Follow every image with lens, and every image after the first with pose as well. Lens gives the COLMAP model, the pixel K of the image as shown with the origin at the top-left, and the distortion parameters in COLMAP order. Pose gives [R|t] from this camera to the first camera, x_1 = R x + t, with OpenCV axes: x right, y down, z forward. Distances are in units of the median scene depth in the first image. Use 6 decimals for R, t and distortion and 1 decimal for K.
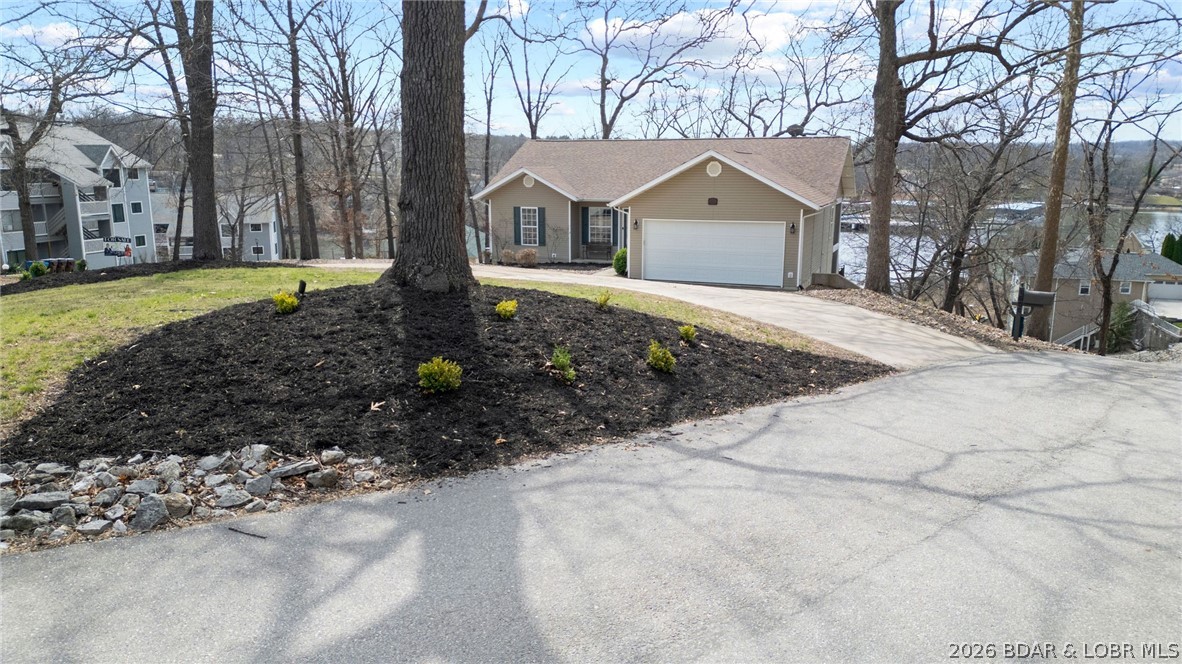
lens RADIAL K [[821.8, 0, 593.6], [0, 821.8, 340.1], [0, 0, 1]] dist [0.078319, -0.081273]
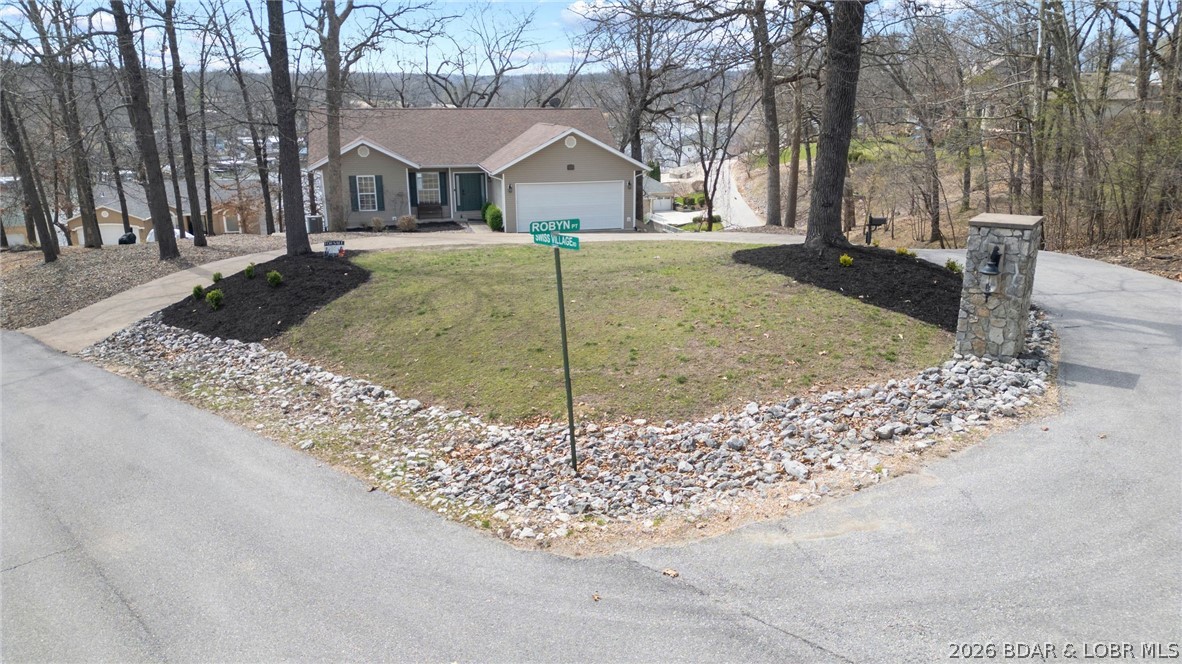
lens RADIAL K [[821.8, 0, 593.7], [0, 821.8, 328.4], [0, 0, 1]] dist [0.078319, -0.081273]
pose [[0.805858, -0.164150, 0.568900, -0.613559], [0.125479, 0.986325, 0.106852, -0.052763], [-0.578660, -0.014722, 0.815436, -0.080011]]
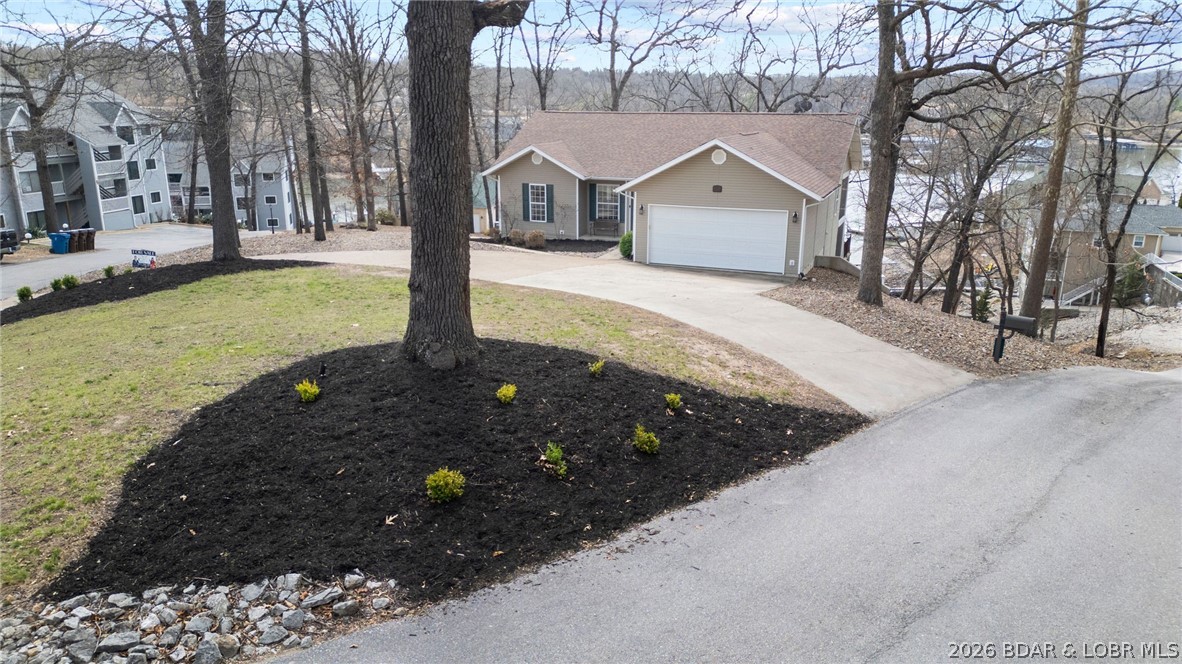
lens RADIAL K [[821.8, 0, 594.0], [0, 821.8, 337.8], [0, 0, 1]] dist [0.078319, -0.081273]
pose [[0.999882, 0.004981, -0.014553, 0.008724], [-0.003857, 0.997077, 0.076309, -0.063036], [0.014891, -0.076244, 0.996978, -0.030606]]
